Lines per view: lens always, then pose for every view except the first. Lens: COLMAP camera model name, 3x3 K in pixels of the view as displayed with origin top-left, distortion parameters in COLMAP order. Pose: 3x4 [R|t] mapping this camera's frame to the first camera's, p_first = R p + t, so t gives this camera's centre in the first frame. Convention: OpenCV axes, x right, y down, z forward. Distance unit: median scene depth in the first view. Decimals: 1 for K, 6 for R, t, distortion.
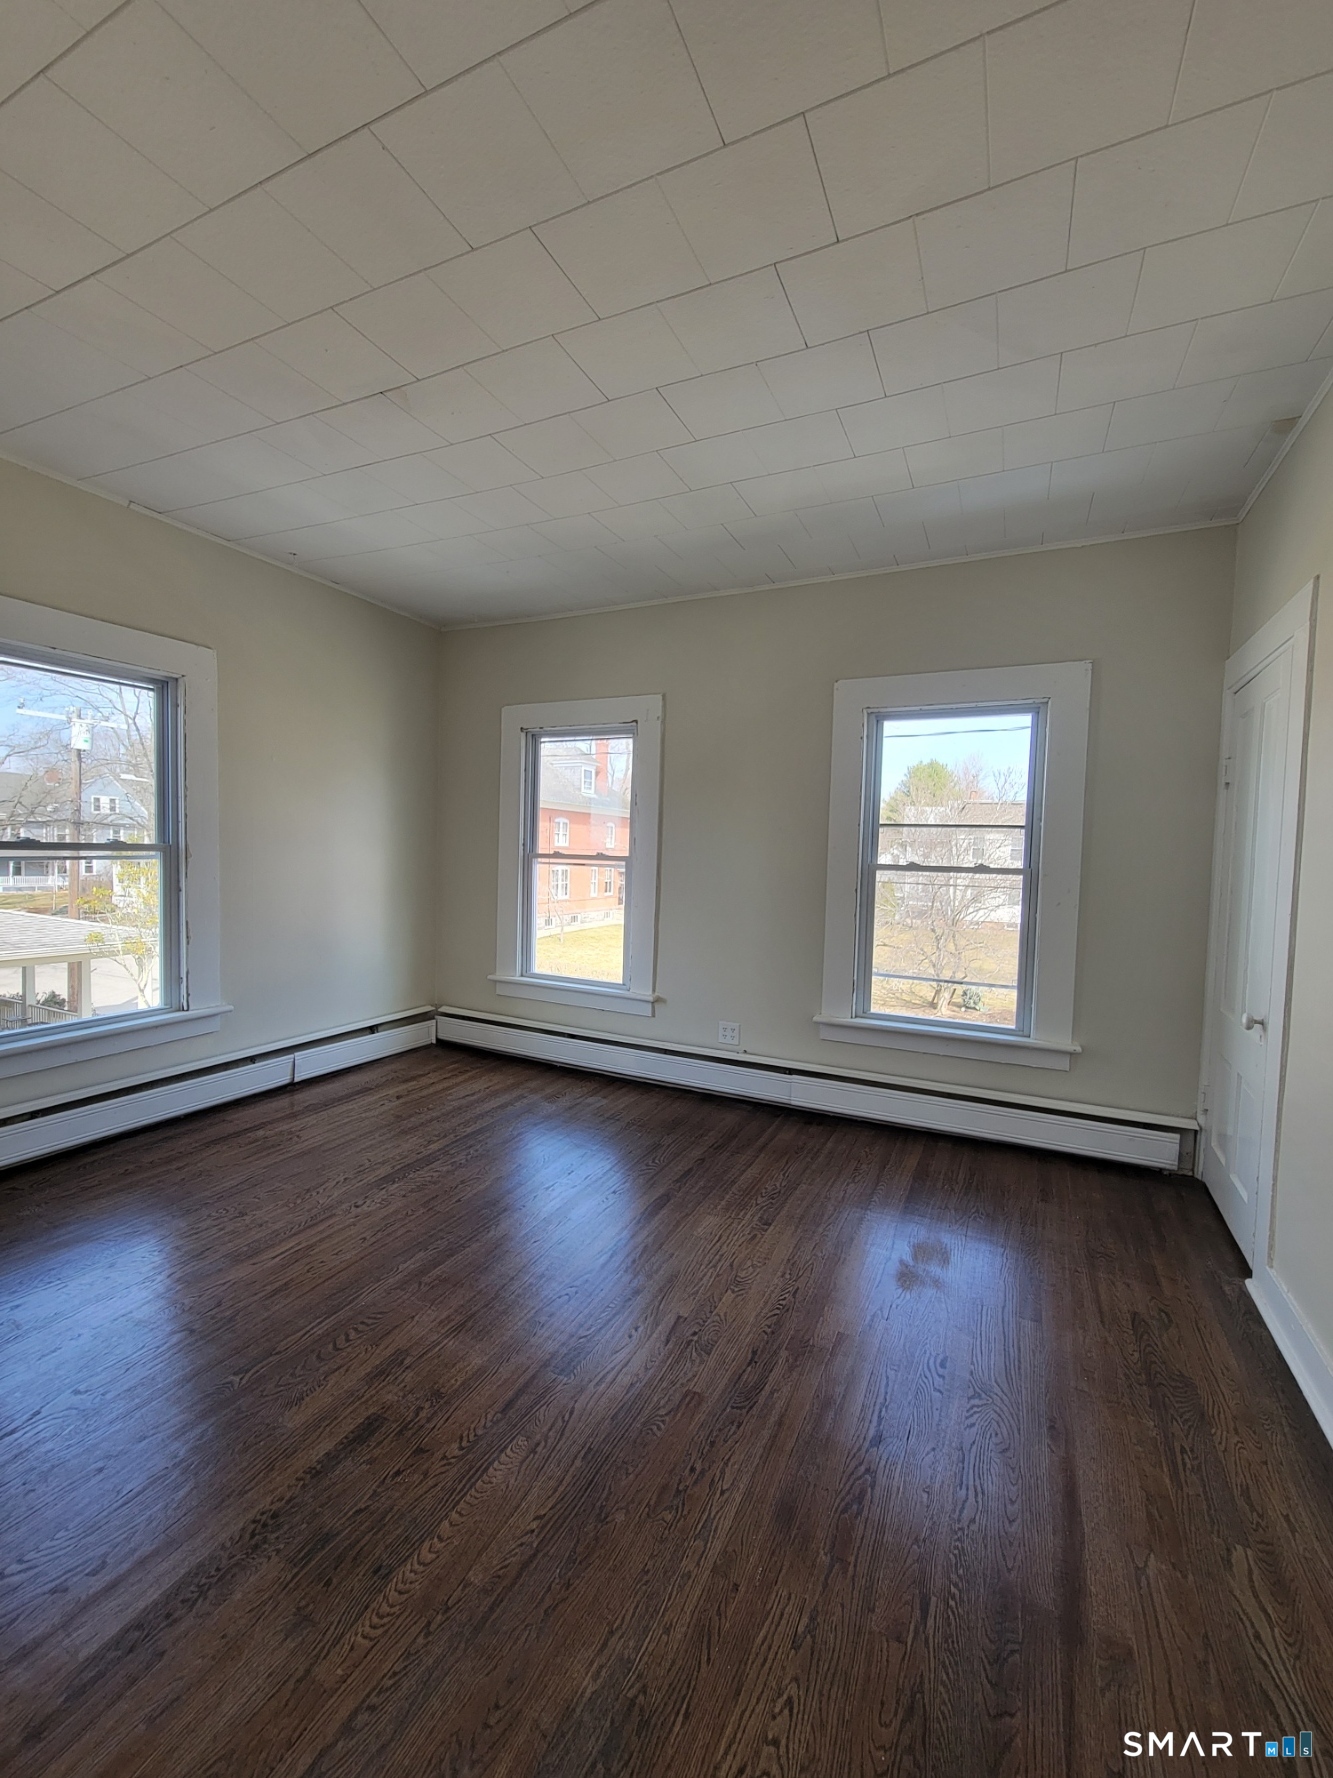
lens RADIAL K [[727.6, 0, 666.5], [0, 727.6, 889.0], [0, 0, 1]] dist [-0.002860, -0.000146]
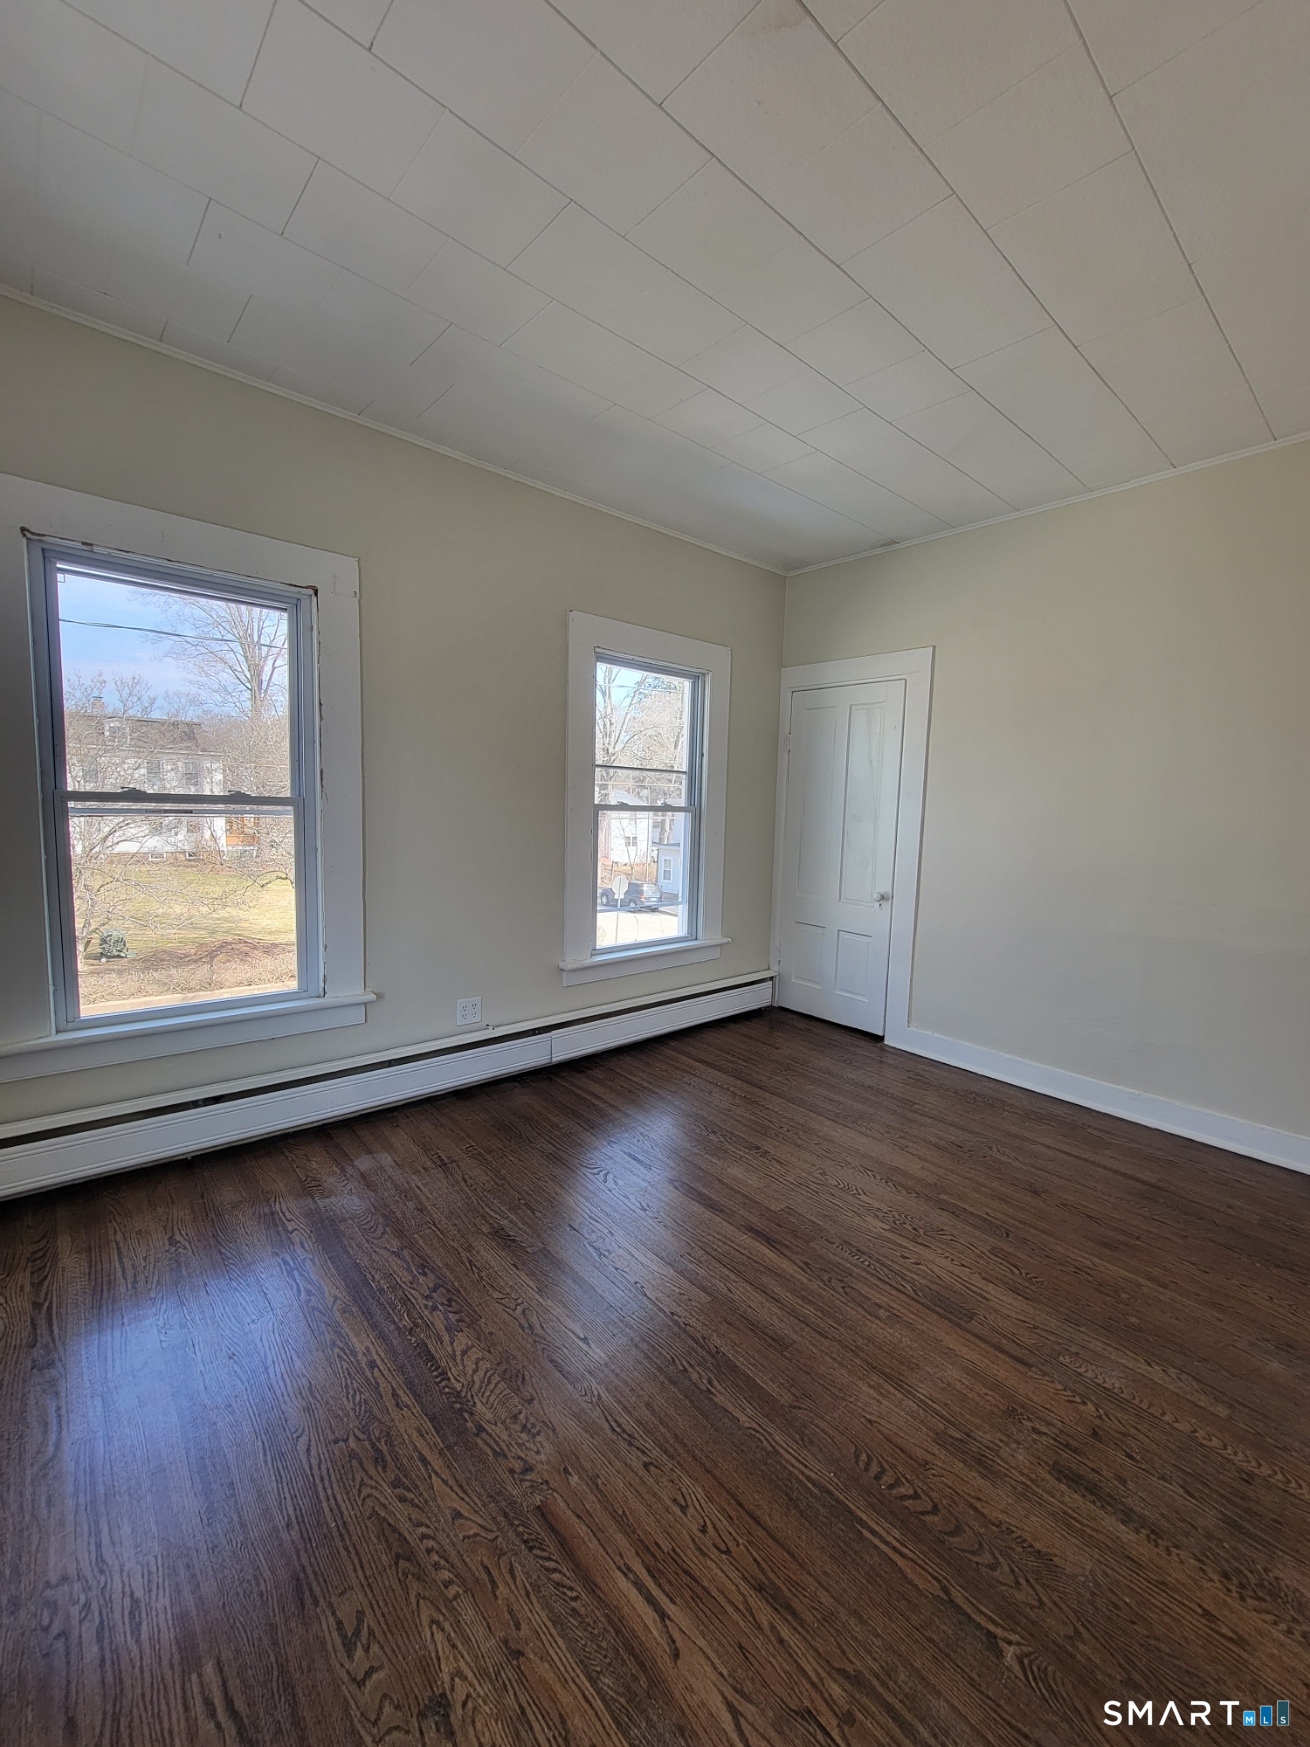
lens RADIAL K [[718.9, 0, 655.0], [0, 718.9, 873.5], [0, 0, 1]] dist [-0.003484, 0.001130]
pose [[0.390224, -0.105860, 0.914614, -0.663171], [0.025696, 0.994234, 0.104112, -0.044047], [-0.920361, -0.017125, 0.390694, 0.571848]]
